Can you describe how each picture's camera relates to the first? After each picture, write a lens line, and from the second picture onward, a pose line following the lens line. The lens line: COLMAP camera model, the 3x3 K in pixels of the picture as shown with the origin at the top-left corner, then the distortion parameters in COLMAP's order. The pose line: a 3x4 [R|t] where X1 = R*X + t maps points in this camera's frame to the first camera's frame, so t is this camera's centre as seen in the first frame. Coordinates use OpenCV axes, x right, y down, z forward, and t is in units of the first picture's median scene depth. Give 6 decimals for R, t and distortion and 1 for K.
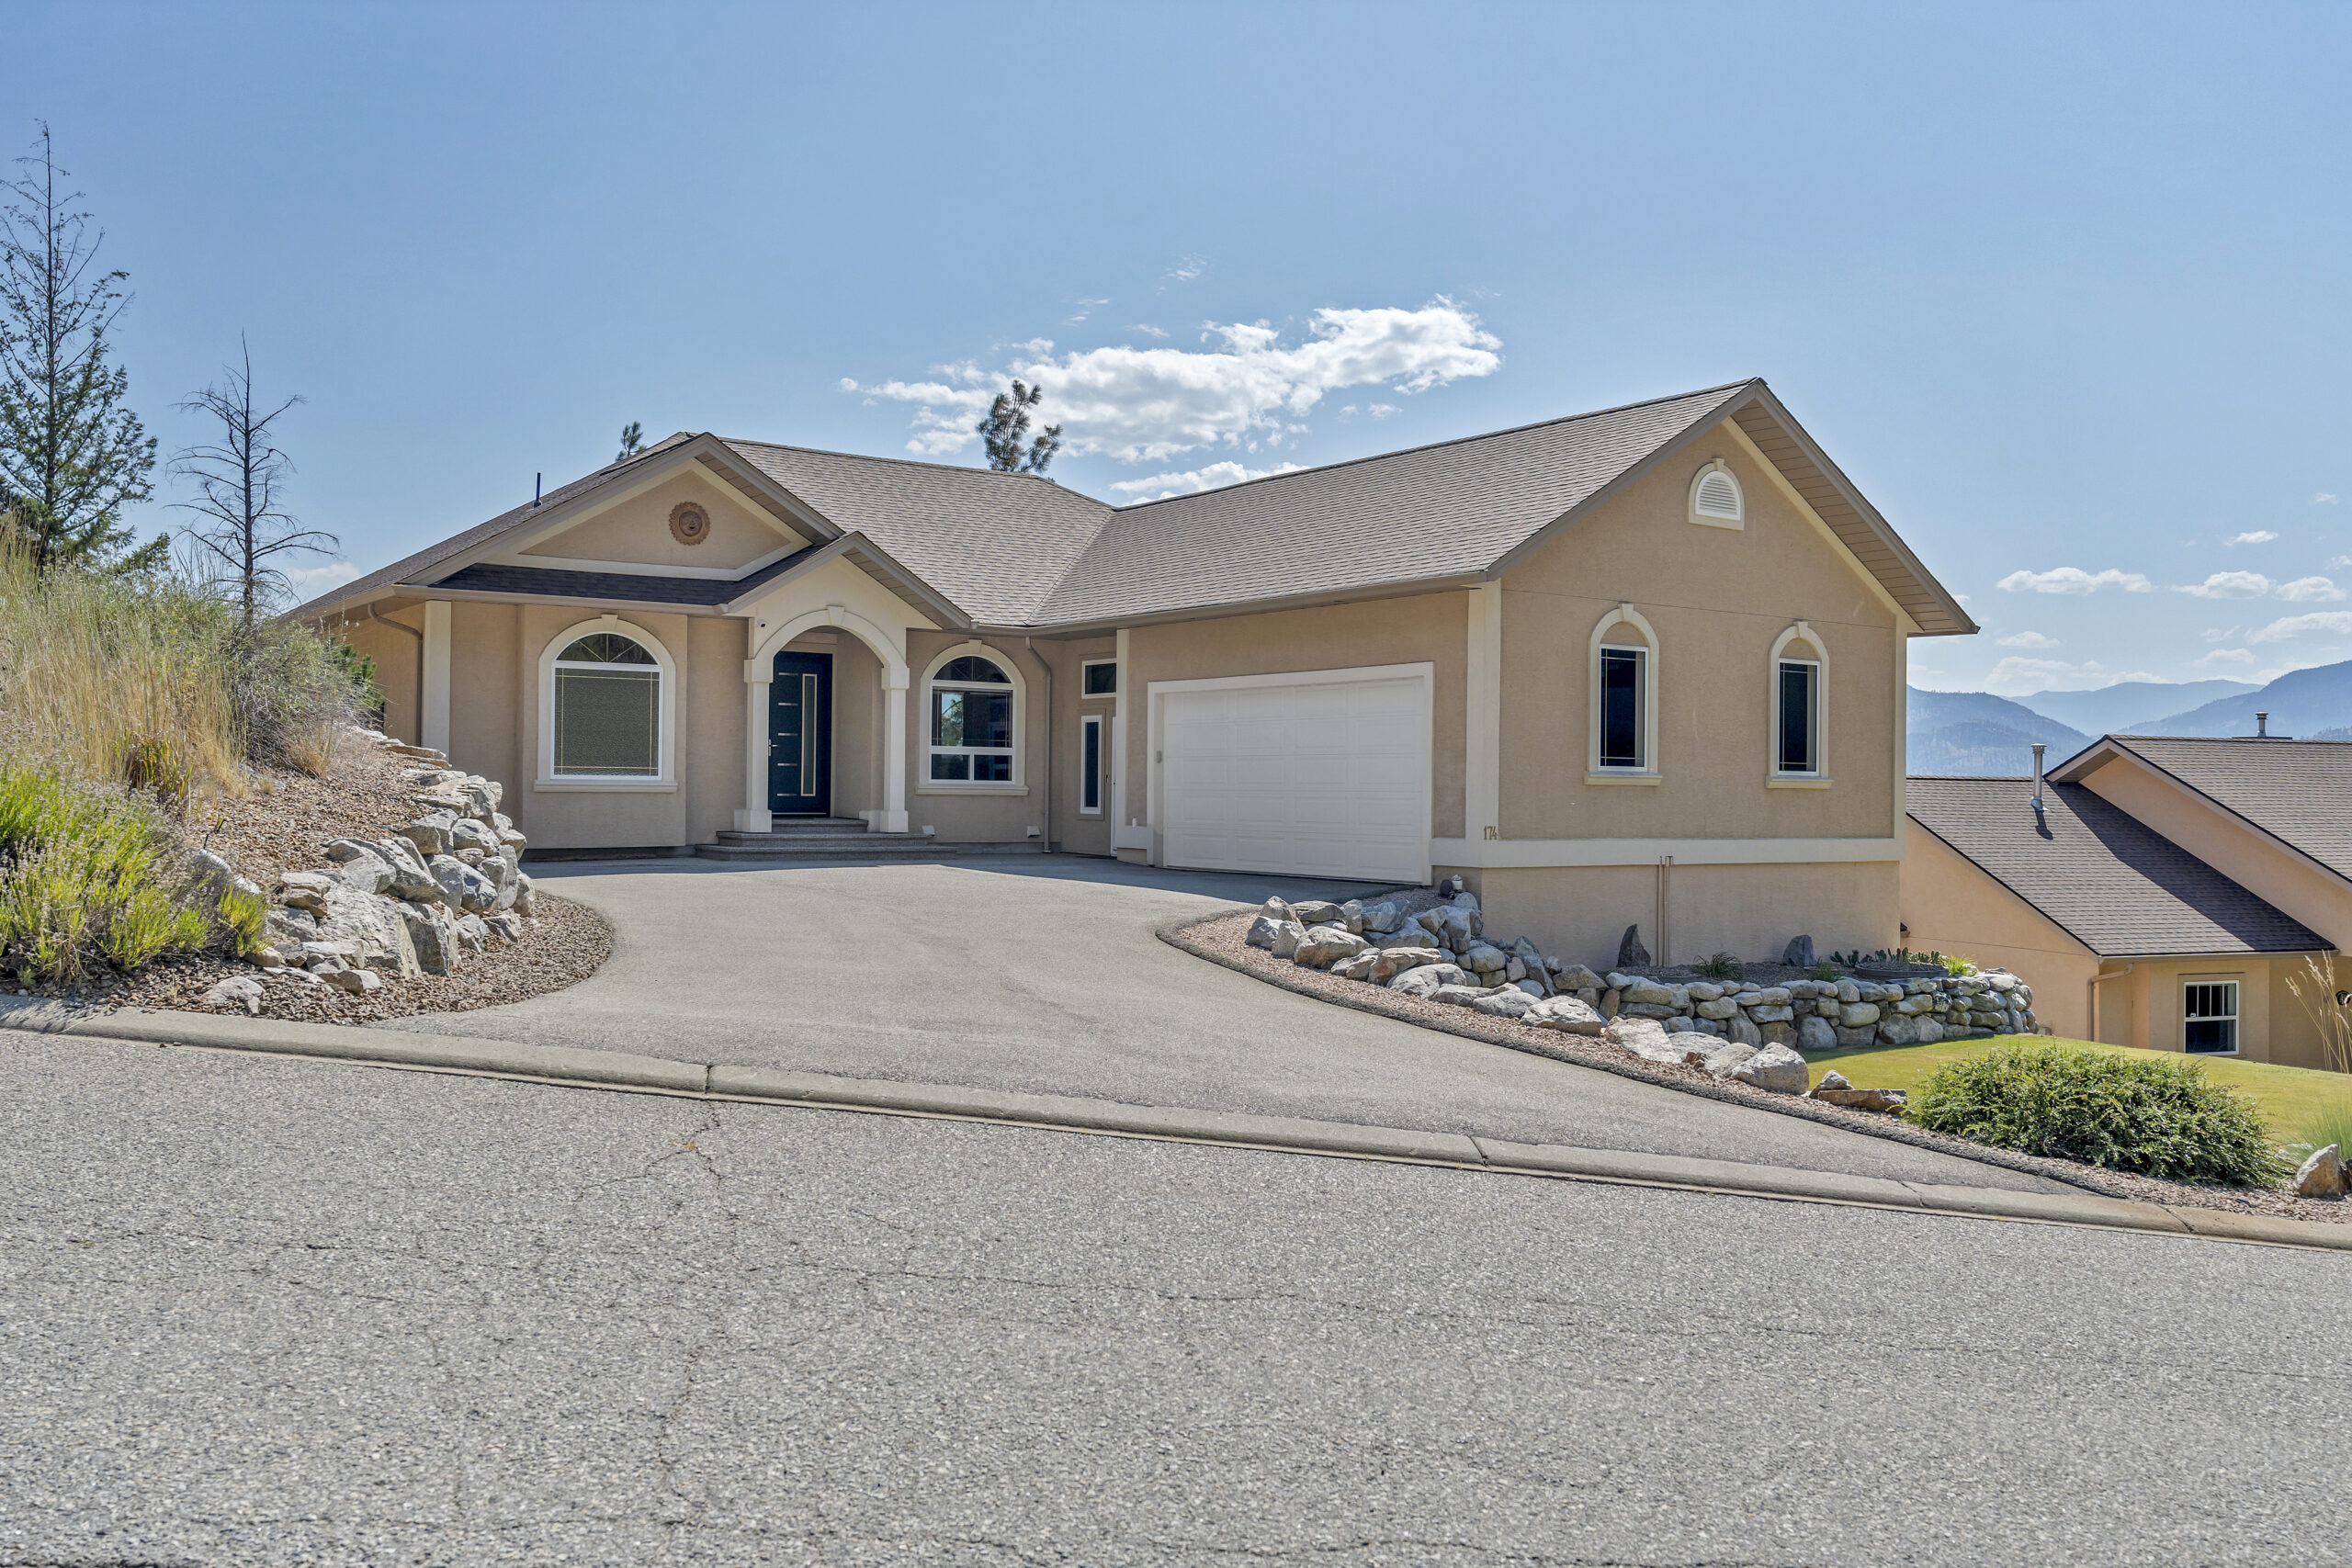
lens RADIAL K [[1910.0, 0, 1187.3], [0, 1910.0, 771.4], [0, 0, 1]] dist [-0.010365, 0.000385]
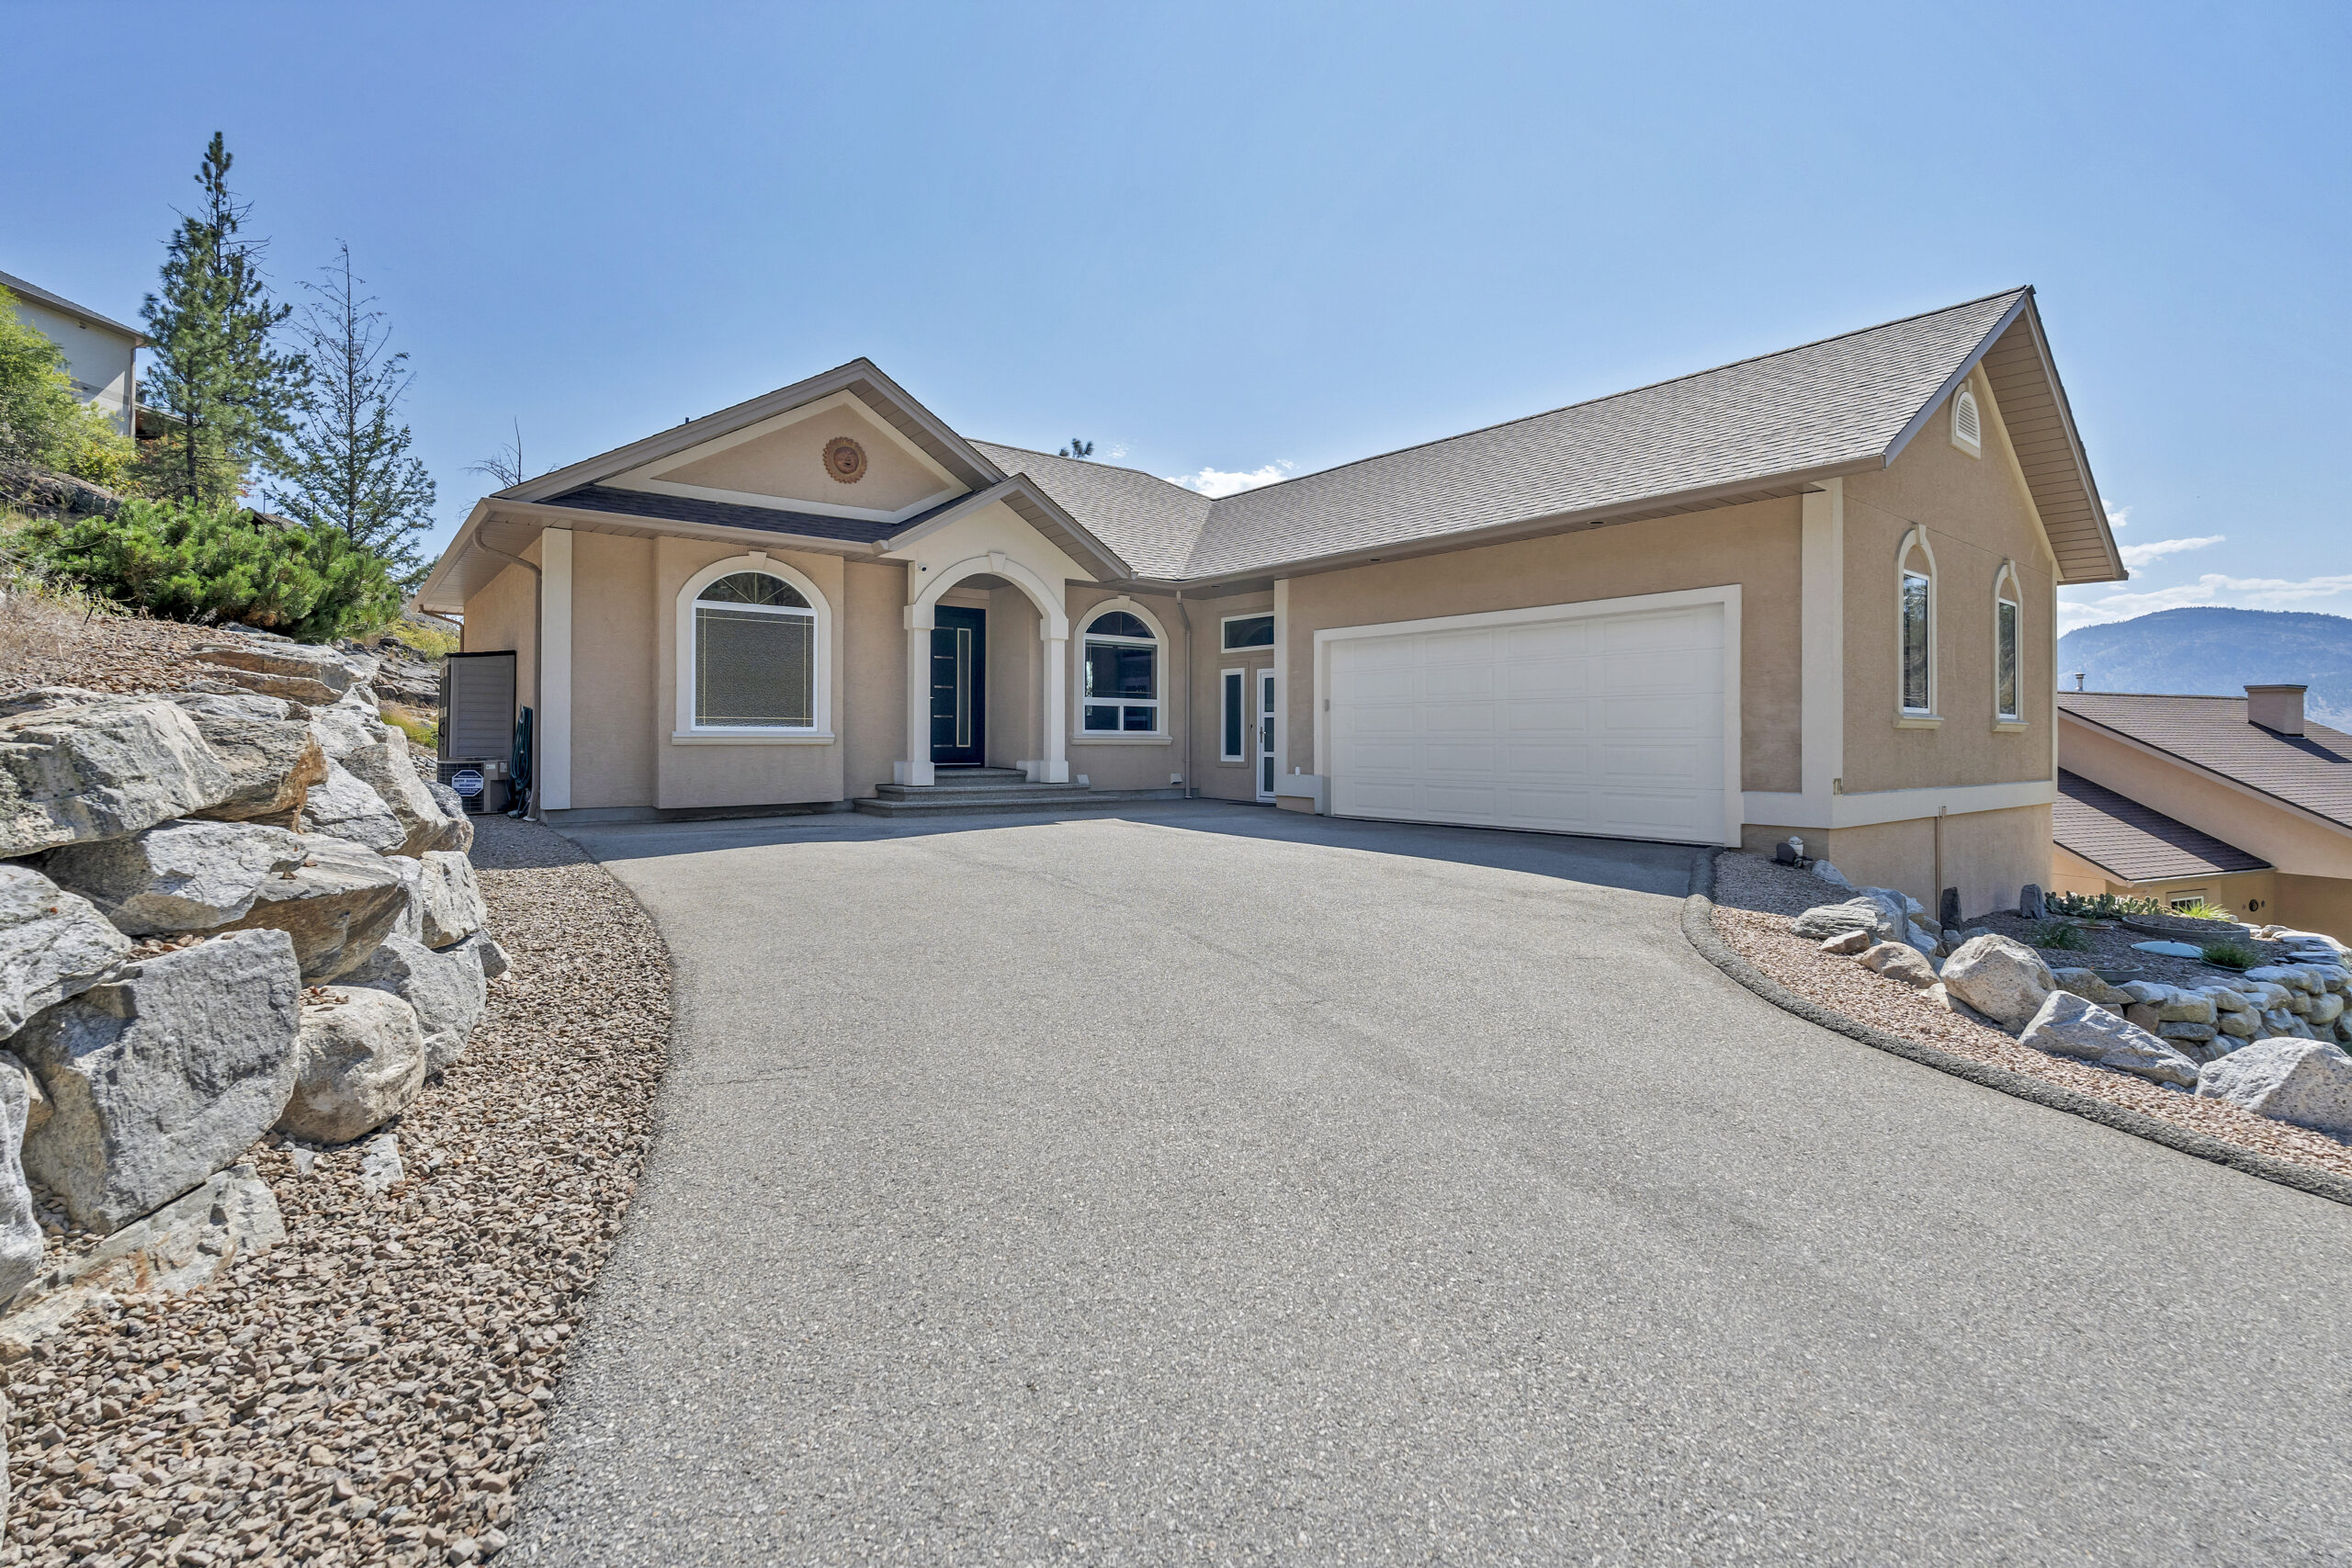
lens RADIAL K [[1069.2, 0, 1191.3], [0, 1069.2, 735.1], [0, 0, 1]] dist [-0.002019, 0.001849]
pose [[0.998222, -0.006872, 0.059213, -0.119485], [0.006614, 0.999968, 0.004544, 0.005070], [-0.059243, -0.004144, 0.998235, 0.451893]]
